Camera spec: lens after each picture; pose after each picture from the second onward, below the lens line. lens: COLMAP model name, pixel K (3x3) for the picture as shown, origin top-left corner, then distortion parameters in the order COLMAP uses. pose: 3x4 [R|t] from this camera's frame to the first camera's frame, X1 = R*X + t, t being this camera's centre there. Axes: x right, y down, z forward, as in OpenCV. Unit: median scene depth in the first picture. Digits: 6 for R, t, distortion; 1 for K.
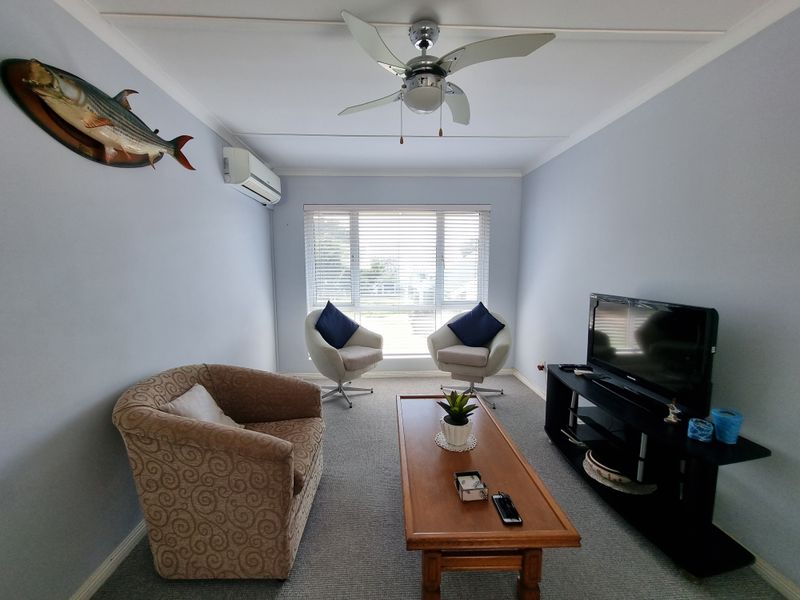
lens RADIAL K [[318.3, 0, 396.2], [0, 318.3, 300.2], [0, 0, 1]] dist [0.001138, 0.000264]
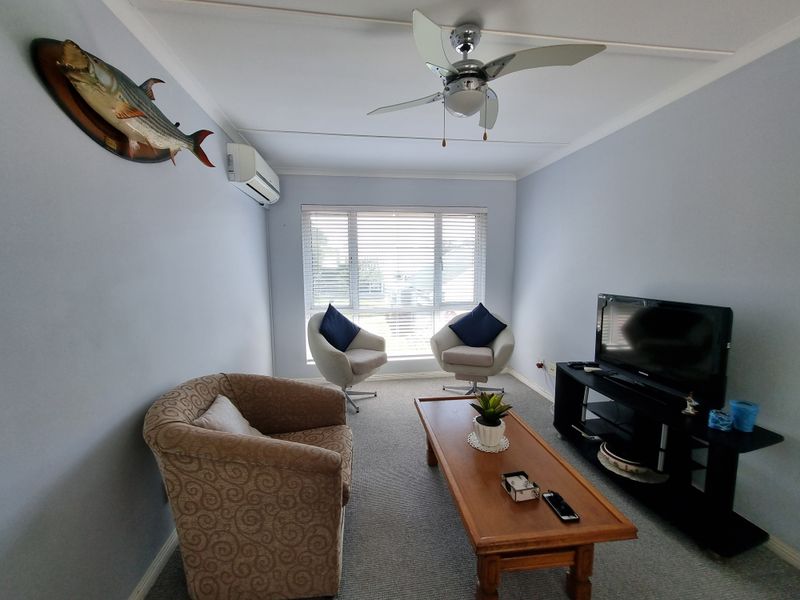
lens RADIAL K [[318.3, 0, 397.8], [0, 318.3, 299.8], [0, 0, 1]] dist [0.001138, 0.000264]
pose [[0.995972, -0.011837, 0.088880, -0.214199], [0.012082, 0.999925, -0.002221, -0.010753], [-0.088847, 0.003286, 0.996040, 0.021792]]
